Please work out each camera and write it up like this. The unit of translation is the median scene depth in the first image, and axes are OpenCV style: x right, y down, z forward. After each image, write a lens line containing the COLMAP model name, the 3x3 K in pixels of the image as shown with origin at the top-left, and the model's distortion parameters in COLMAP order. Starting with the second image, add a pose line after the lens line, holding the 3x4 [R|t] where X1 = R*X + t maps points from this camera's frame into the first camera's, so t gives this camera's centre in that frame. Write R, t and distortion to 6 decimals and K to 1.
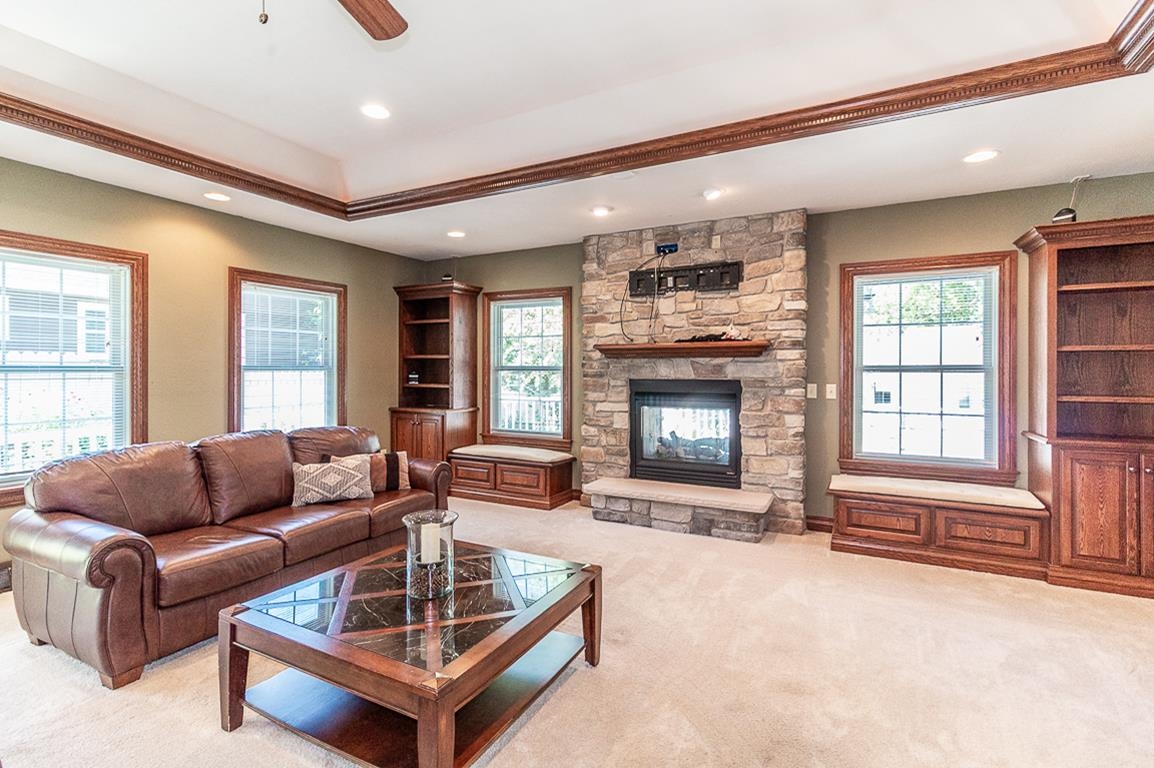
lens RADIAL K [[548.7, 0, 561.7], [0, 548.7, 365.8], [0, 0, 1]] dist [0.002665, -0.002170]
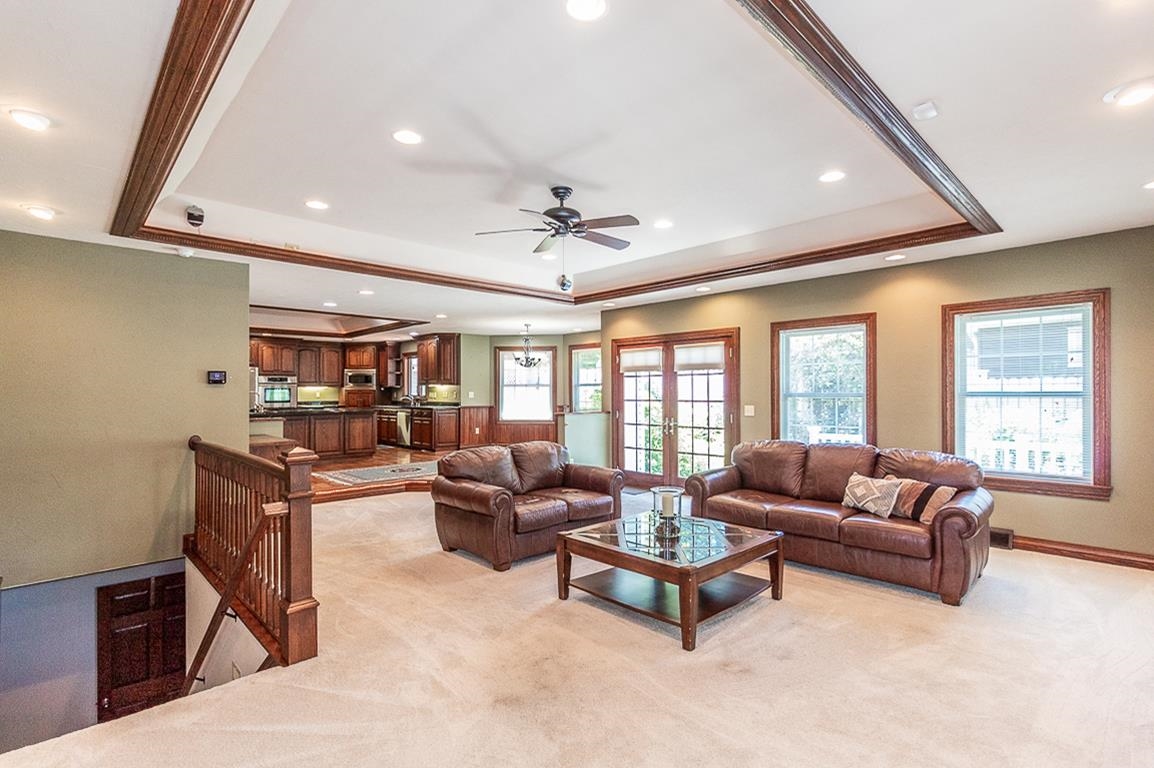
lens RADIAL K [[548.7, 0, 583.0], [0, 548.7, 385.7], [0, 0, 1]] dist [0.002665, -0.002170]
pose [[-0.314471, -0.008620, -0.949228, 0.631848], [0.004354, 0.999935, -0.010523, -0.002653], [0.949257, -0.007442, -0.314413, 0.610186]]
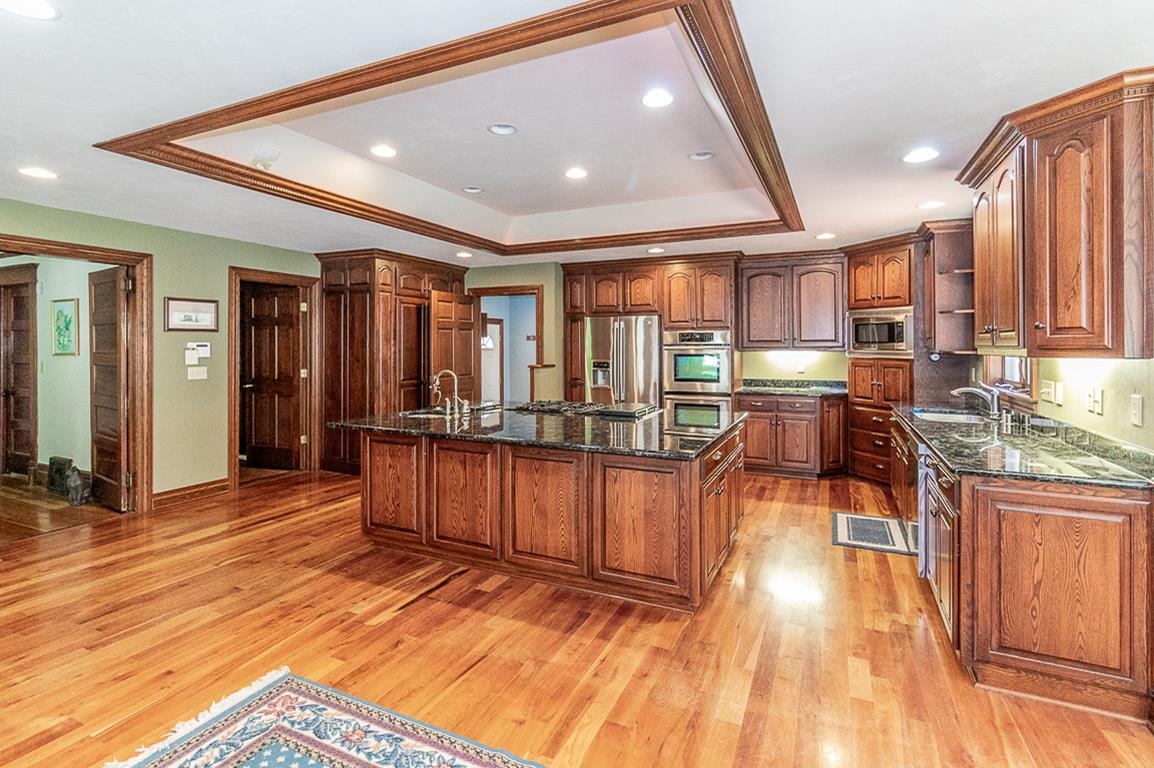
lens RADIAL K [[548.7, 0, 575.8], [0, 548.7, 347.6], [0, 0, 1]] dist [0.002665, -0.002170]
pose [[-0.998649, 0.002276, -0.051921, -0.932317], [0.002232, 0.999997, 0.000912, -0.040537], [0.051923, 0.000795, -0.998651, -0.219256]]
